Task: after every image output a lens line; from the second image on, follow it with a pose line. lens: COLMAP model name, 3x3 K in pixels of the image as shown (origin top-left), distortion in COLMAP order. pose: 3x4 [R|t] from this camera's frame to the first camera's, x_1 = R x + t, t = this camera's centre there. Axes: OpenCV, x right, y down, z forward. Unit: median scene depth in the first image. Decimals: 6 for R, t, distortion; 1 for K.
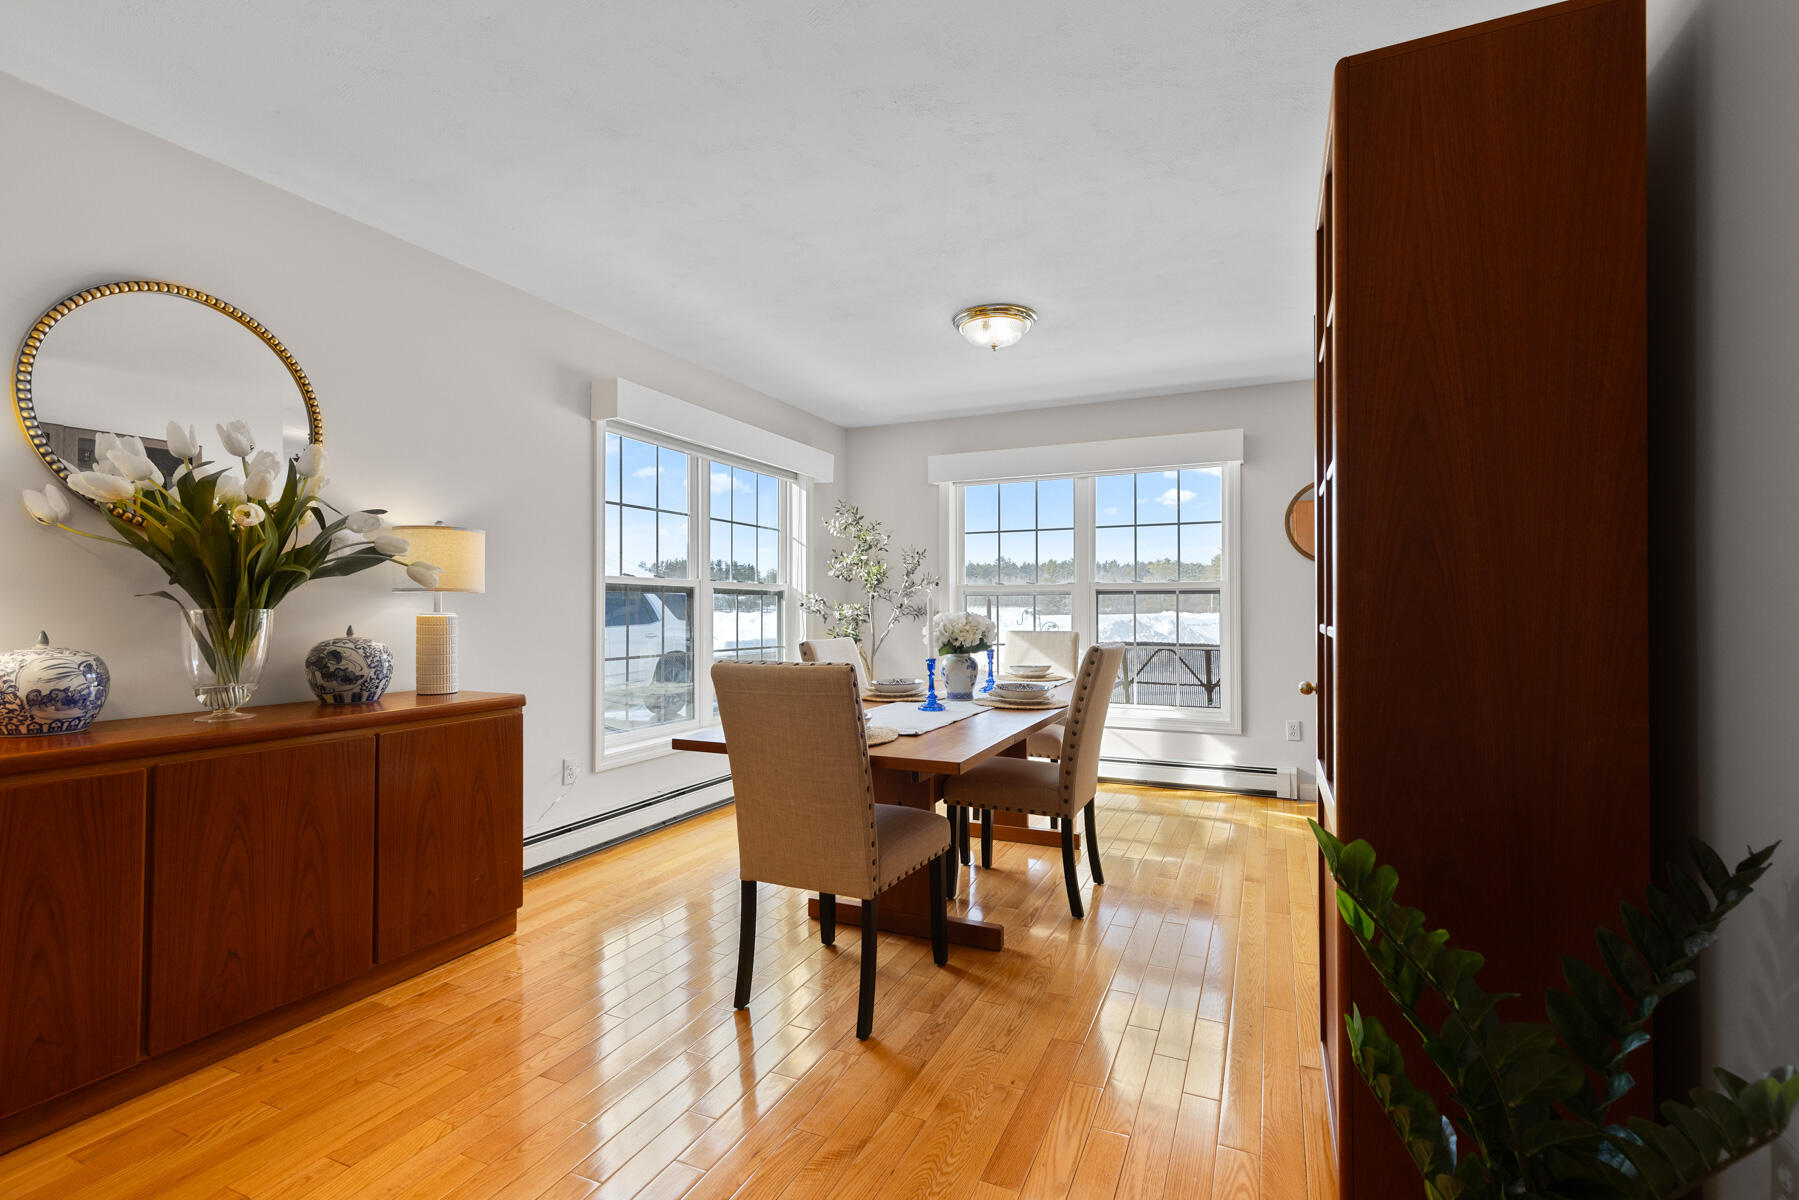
lens RADIAL K [[800.0, 0, 903.2], [0, 800.0, 582.0], [0, 0, 1]] dist [-0.000627, -0.000056]
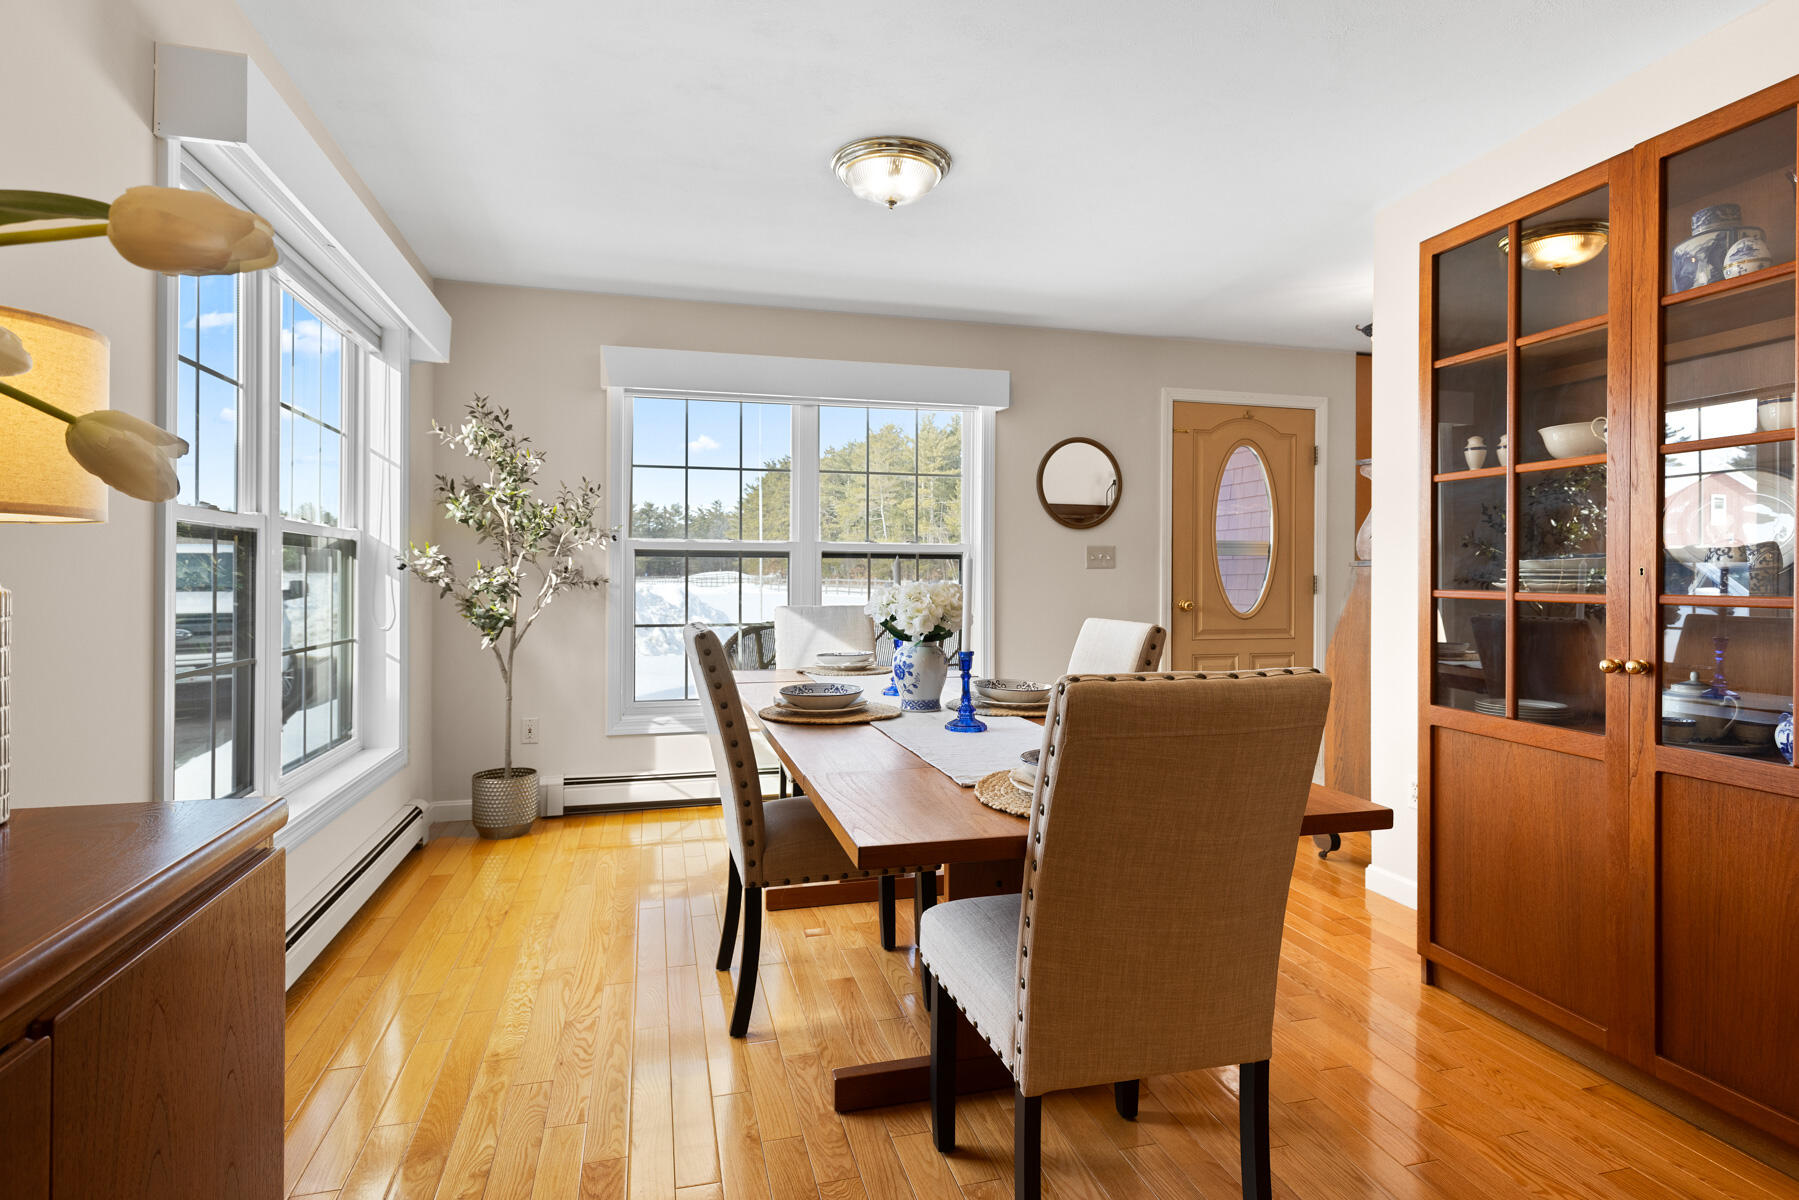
lens RADIAL K [[939.3, 0, 895.0], [0, 939.3, 562.1], [0, 0, 1]] dist [0.002558, 0.000382]
pose [[0.774493, 0.012272, 0.632463, -0.279484], [-0.026528, 0.999562, 0.013089, 0.006482], [-0.632026, -0.026915, 0.774480, 0.247484]]
